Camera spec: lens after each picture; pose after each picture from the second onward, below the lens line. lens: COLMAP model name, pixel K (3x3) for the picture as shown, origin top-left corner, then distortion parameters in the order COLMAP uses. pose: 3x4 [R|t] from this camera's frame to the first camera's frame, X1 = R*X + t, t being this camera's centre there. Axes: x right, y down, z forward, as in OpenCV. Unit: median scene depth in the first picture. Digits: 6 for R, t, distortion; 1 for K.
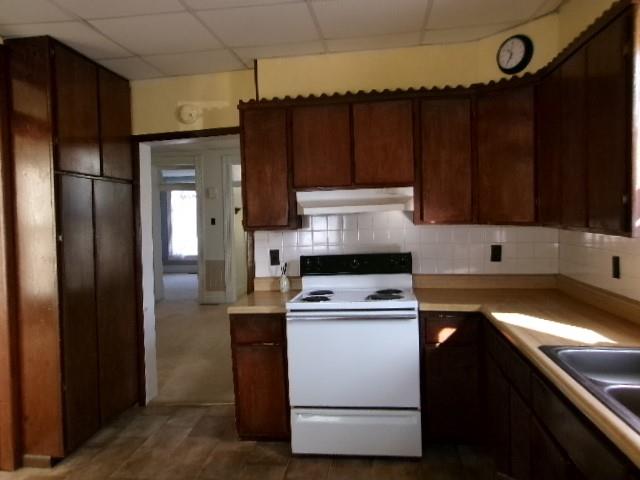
lens RADIAL K [[500.3, 0, 320.0], [0, 500.3, 240.0], [0, 0, 1]] dist [-0.091082, 0.000327]
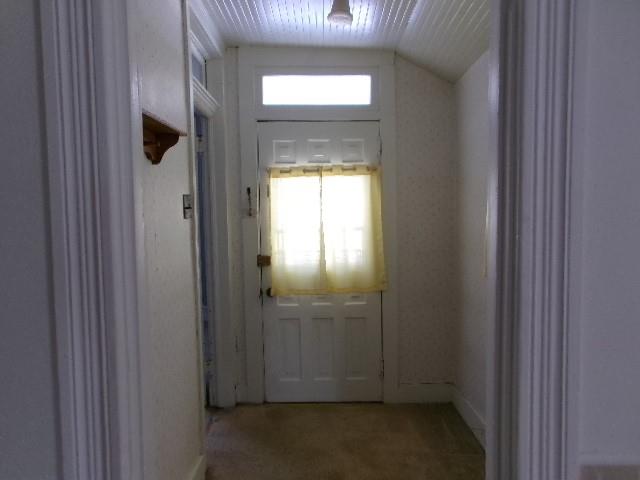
lens RADIAL K [[500.3, 0, 320.0], [0, 500.3, 240.0], [0, 0, 1]] dist [-0.091082, 0.000327]
pose [[0.989242, -0.005386, 0.146191, -0.139702], [0.000435, 0.999426, 0.033877, -0.032859], [-0.146289, -0.033449, 0.988676, 0.838784]]
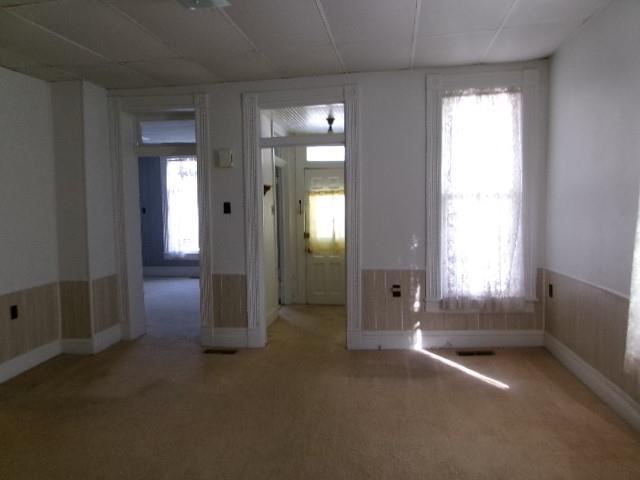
lens RADIAL K [[500.3, 0, 320.0], [0, 500.3, 240.0], [0, 0, 1]] dist [-0.091082, 0.000327]
pose [[0.999993, 0.002067, -0.003230, -0.102646], [-0.002012, 0.999854, 0.016965, -0.010145], [0.003264, -0.016958, 0.999851, 0.416145]]
